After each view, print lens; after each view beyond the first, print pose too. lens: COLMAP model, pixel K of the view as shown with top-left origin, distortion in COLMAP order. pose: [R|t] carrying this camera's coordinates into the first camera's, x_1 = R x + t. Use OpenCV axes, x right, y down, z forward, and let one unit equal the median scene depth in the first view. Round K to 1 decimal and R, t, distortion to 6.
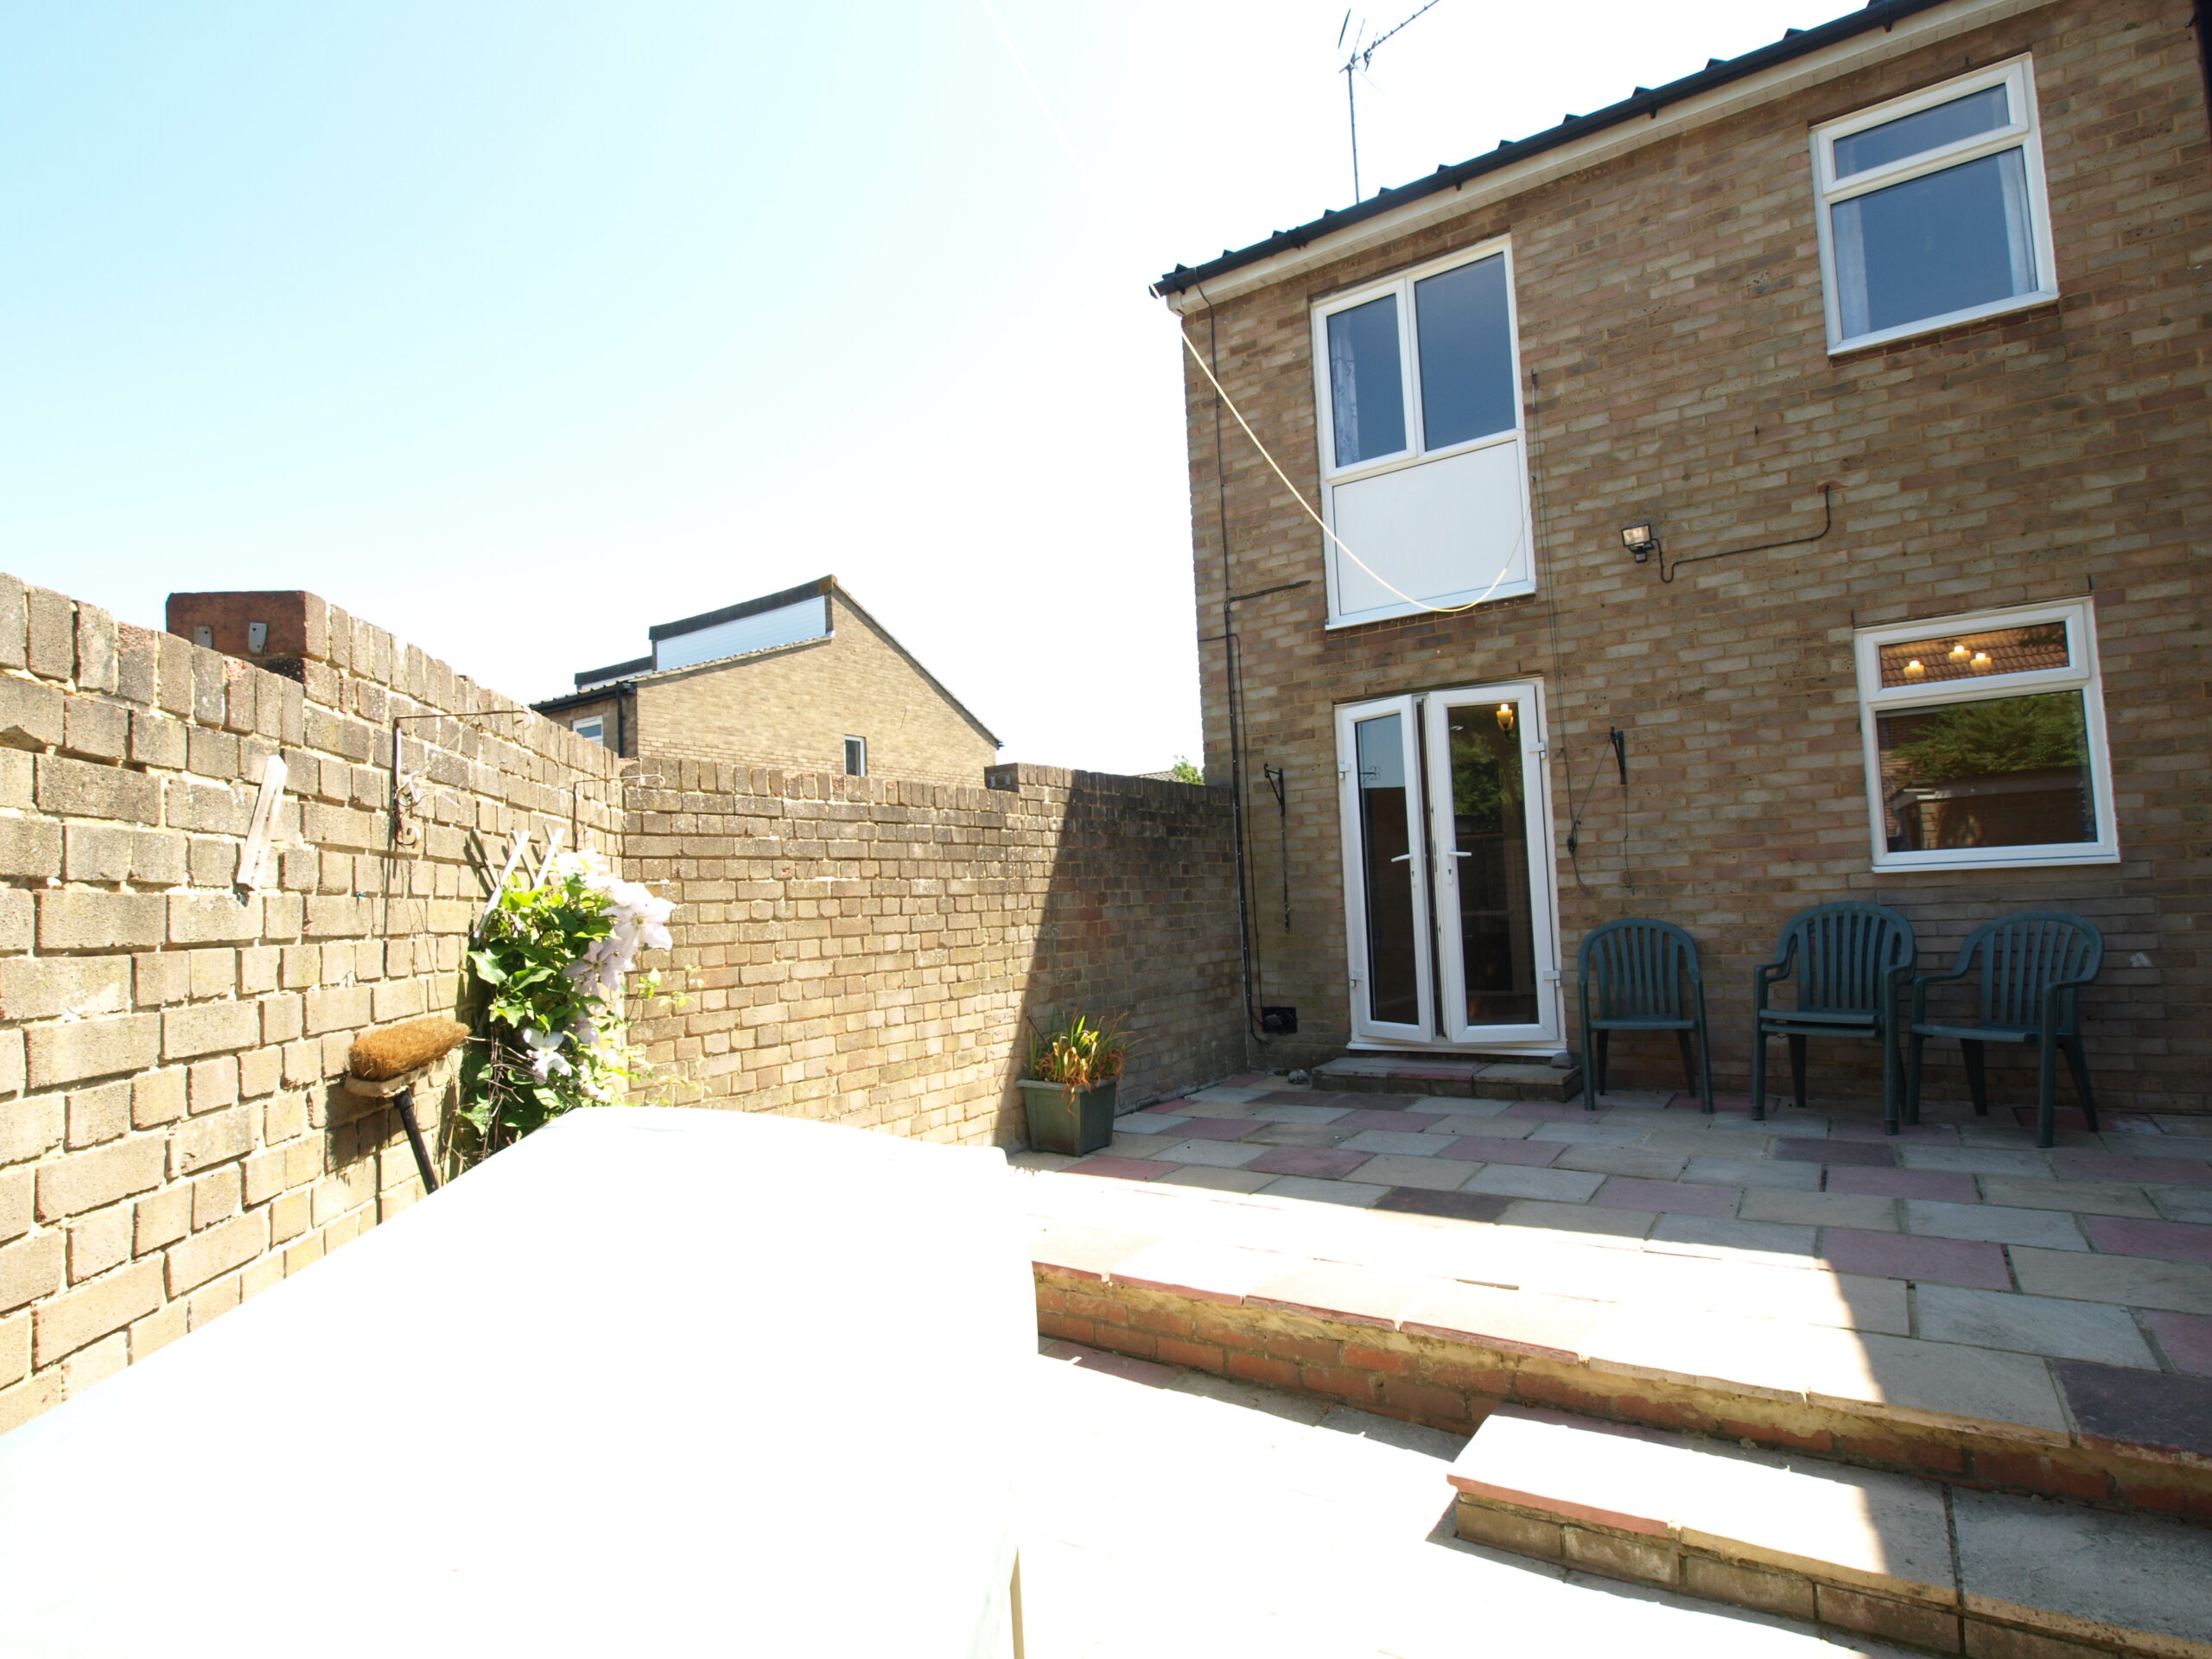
lens RADIAL K [[1157.2, 0, 1105.5], [0, 1157.2, 825.7], [0, 0, 1]] dist [-0.001655, -0.000453]
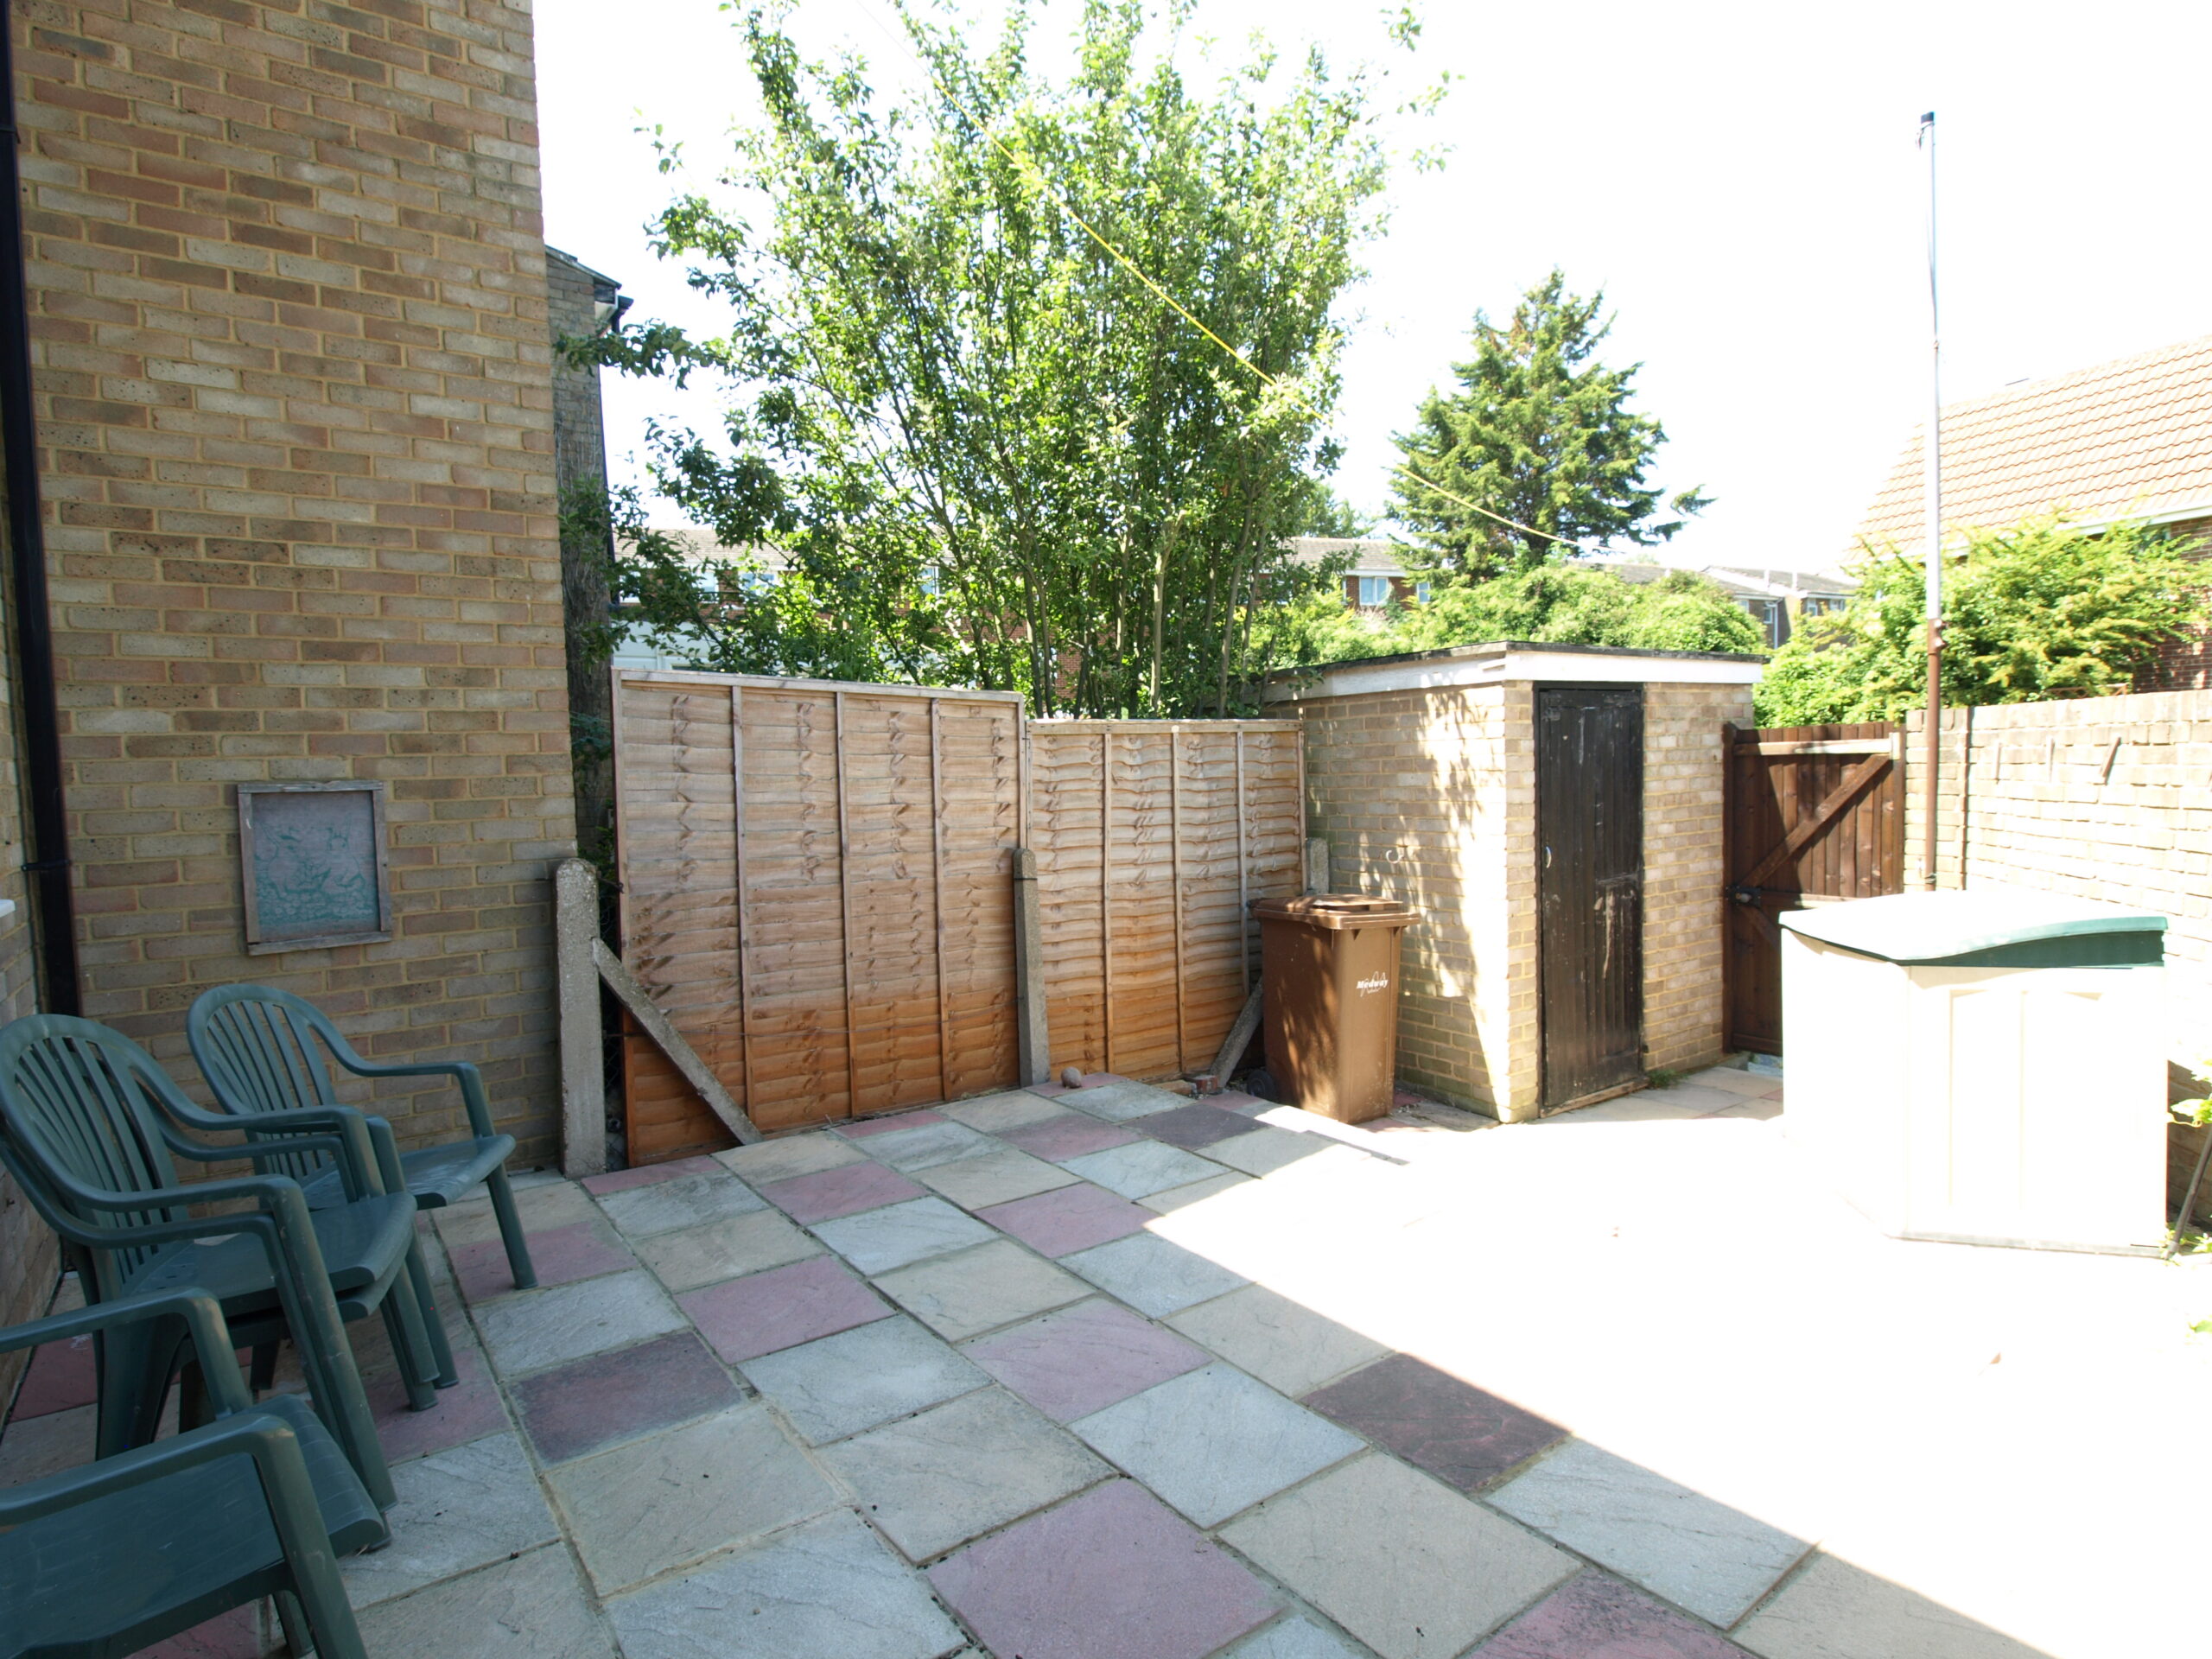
lens RADIAL K [[1157.2, 0, 1104.8], [0, 1157.2, 831.6], [0, 0, 1]] dist [-0.001655, -0.000453]
pose [[-0.934050, 0.051379, 0.353427, 0.318345], [0.045856, 0.998660, -0.023989, 0.055837], [-0.354186, -0.006200, -0.935155, 2.280805]]
